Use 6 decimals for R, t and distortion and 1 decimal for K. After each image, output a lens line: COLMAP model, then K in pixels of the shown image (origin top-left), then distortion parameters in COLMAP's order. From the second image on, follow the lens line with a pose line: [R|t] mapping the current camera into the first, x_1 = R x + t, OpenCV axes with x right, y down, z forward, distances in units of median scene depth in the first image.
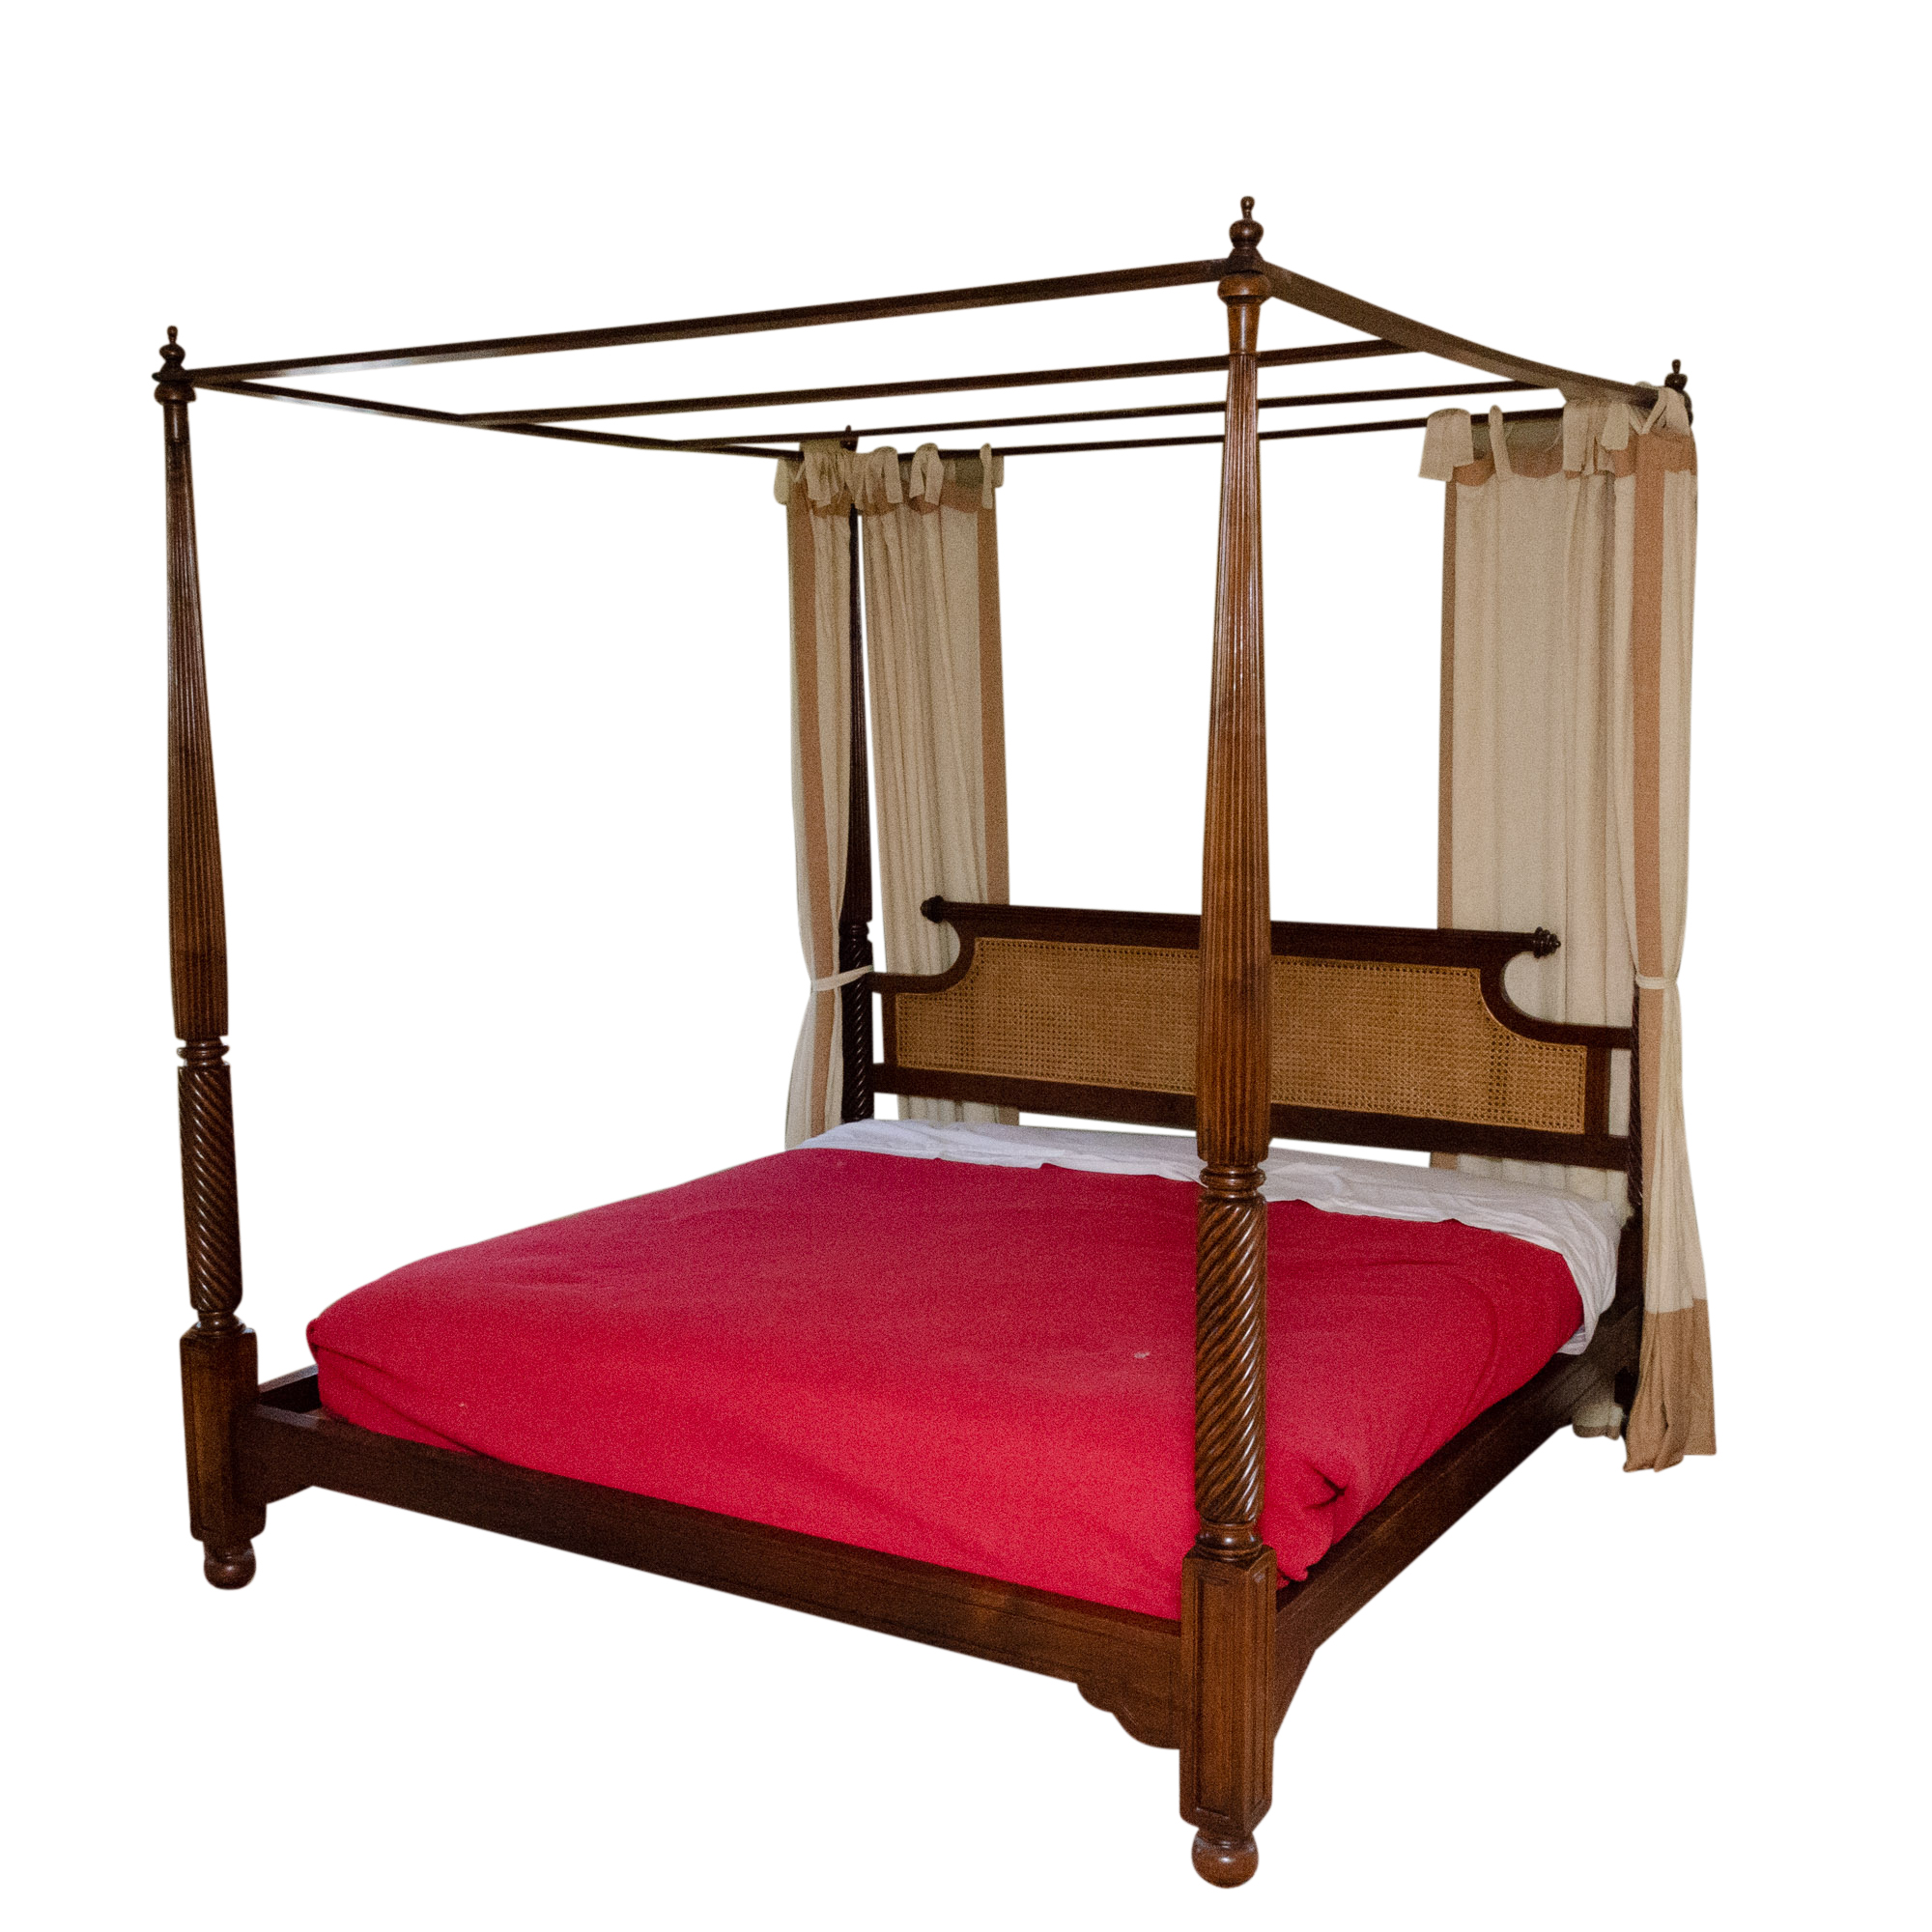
lens RADIAL K [[2352.0, 0, 961.8], [0, 2352.0, 946.3], [0, 0, 1]] dist [-0.010007, -0.046827]
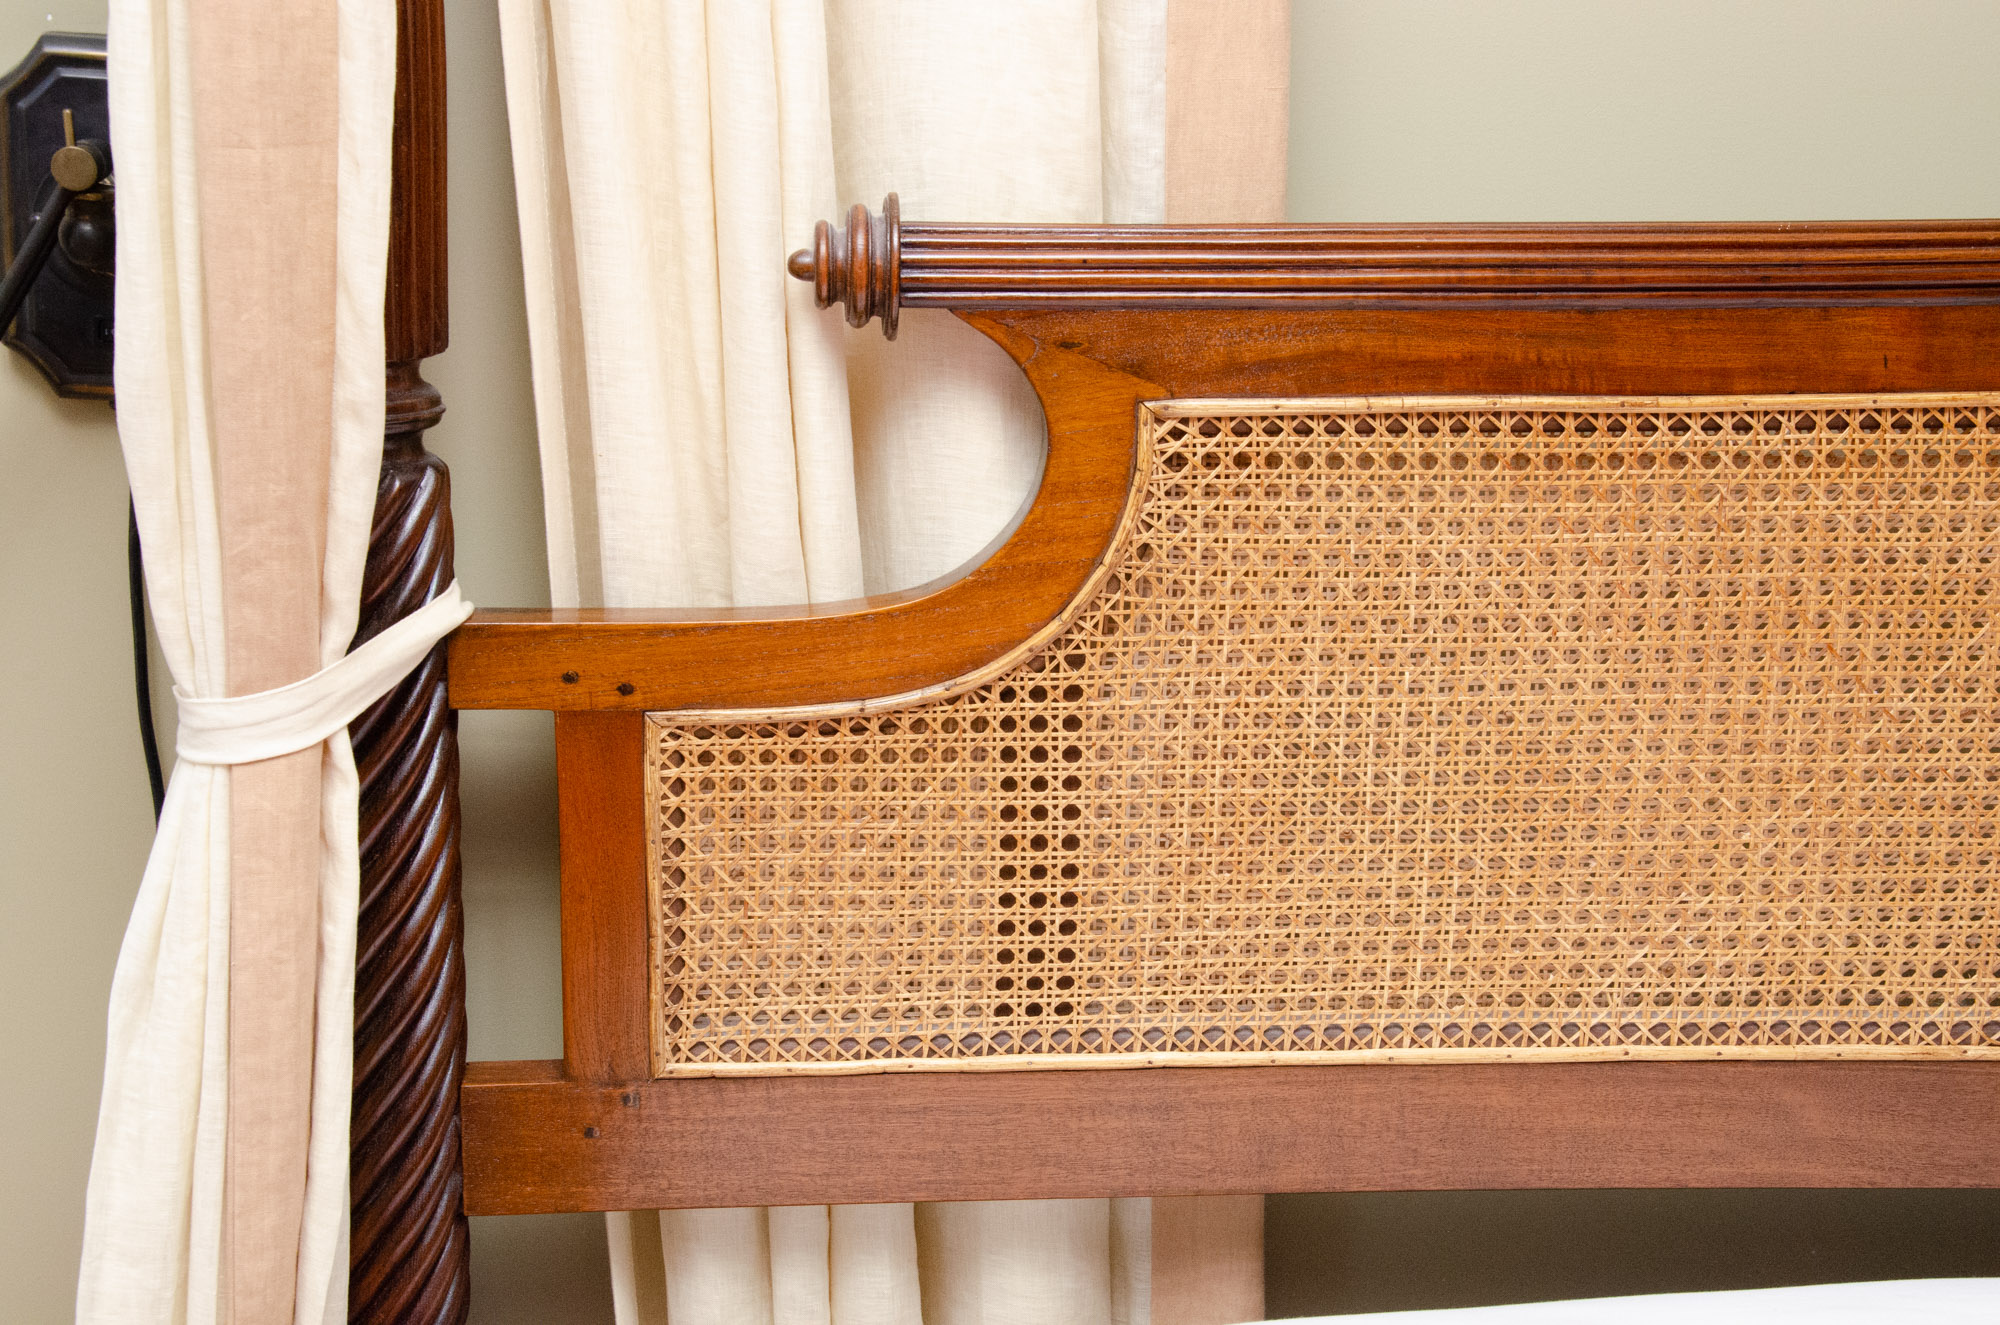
lens RADIAL K [[2758.6, 0, 1000.0], [0, 2758.6, 662.5], [0, 0, 1]] dist [0.070505, -0.000779]
pose [[0.815681, -0.116799, 0.566589, -0.155383], [0.054290, 0.990539, 0.126036, -0.013678], [-0.575950, -0.072045, 0.814304, 0.935525]]
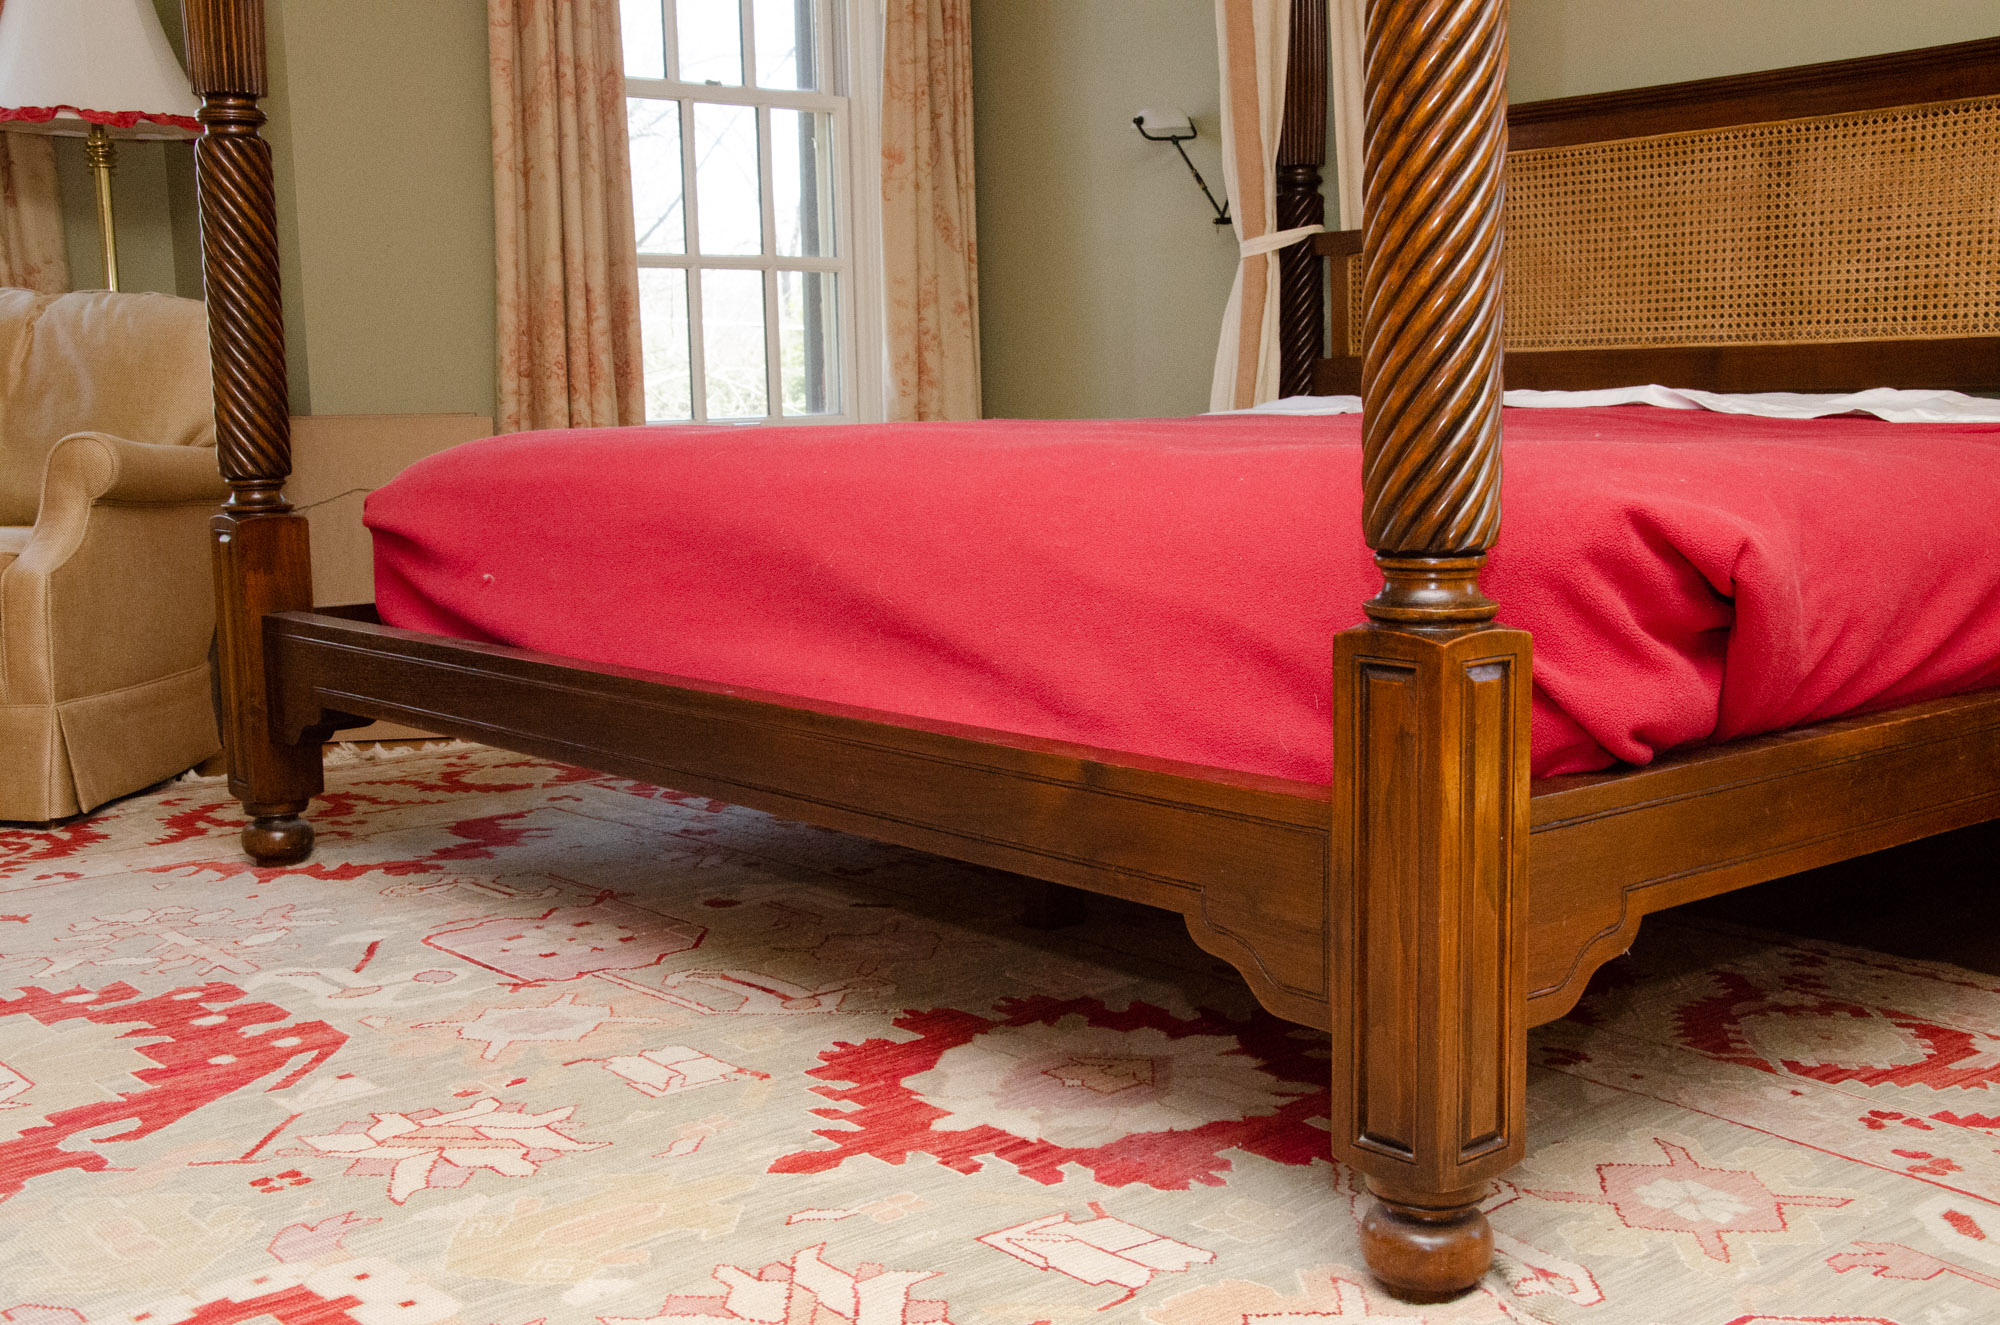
lens RADIAL K [[2310.0, 0, 1004.7], [0, 2310.0, 679.5], [0, 0, 1]] dist [-0.020862, 0.377629]
pose [[0.950461, 0.030530, -0.309340, 0.115739], [-0.025900, 0.999483, 0.019067, 0.167020], [0.309762, -0.010110, 0.950760, 0.317859]]
